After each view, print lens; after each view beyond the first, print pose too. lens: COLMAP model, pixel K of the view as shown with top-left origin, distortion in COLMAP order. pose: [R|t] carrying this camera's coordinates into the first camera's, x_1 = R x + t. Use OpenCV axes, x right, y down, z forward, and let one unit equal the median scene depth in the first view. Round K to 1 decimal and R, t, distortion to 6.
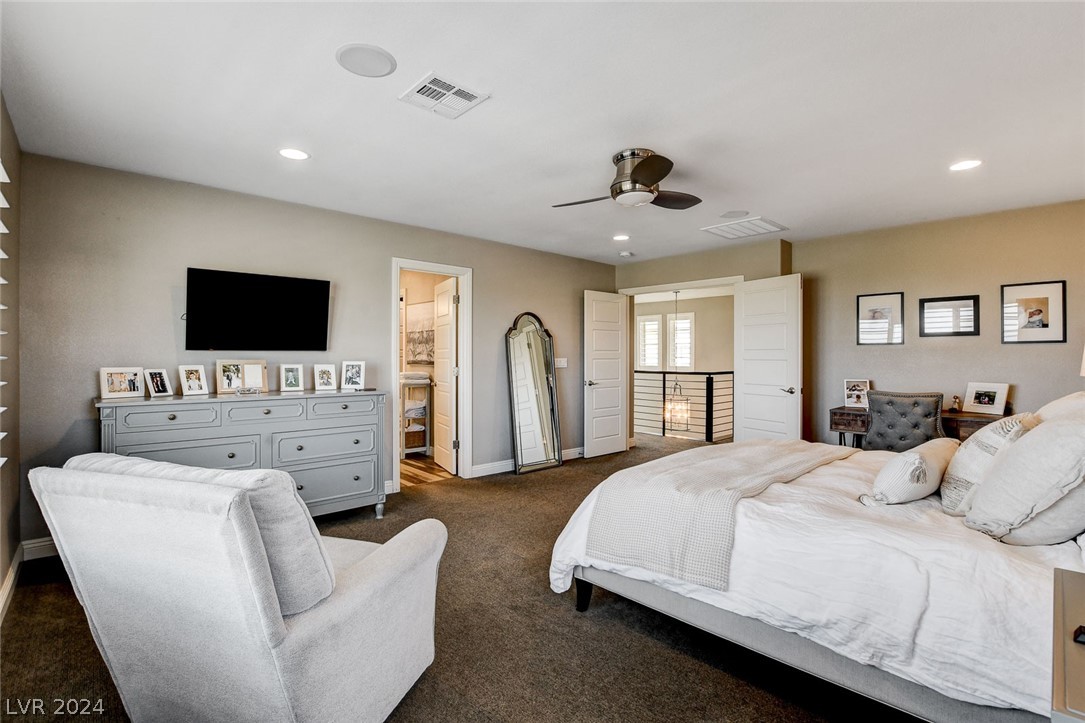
lens RADIAL K [[504.8, 0, 542.5], [0, 504.8, 361.5], [0, 0, 1]] dist [-0.003106, -0.000060]
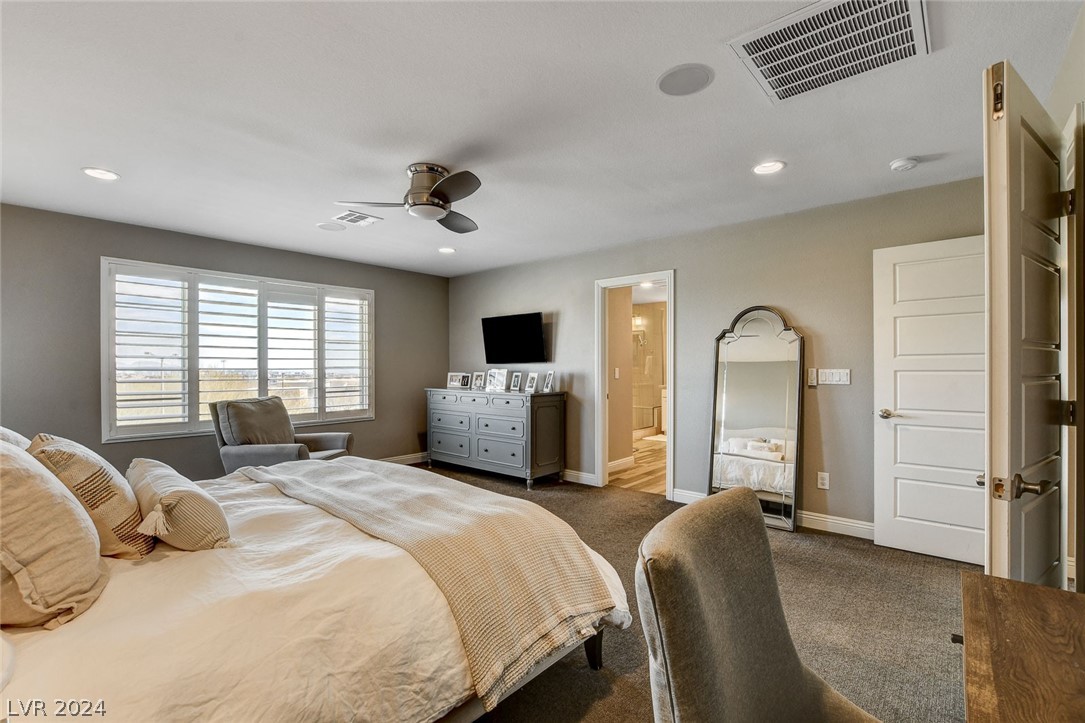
lens RADIAL K [[490.2, 0, 542.5], [0, 490.2, 361.5], [0, 0, 1]] dist [-0.000508, 0.000006]
pose [[0.115687, -0.011928, -0.993214, 0.999779], [-0.008809, 0.999876, -0.013034, -0.008512], [0.993247, 0.010257, 0.115567, 0.931029]]
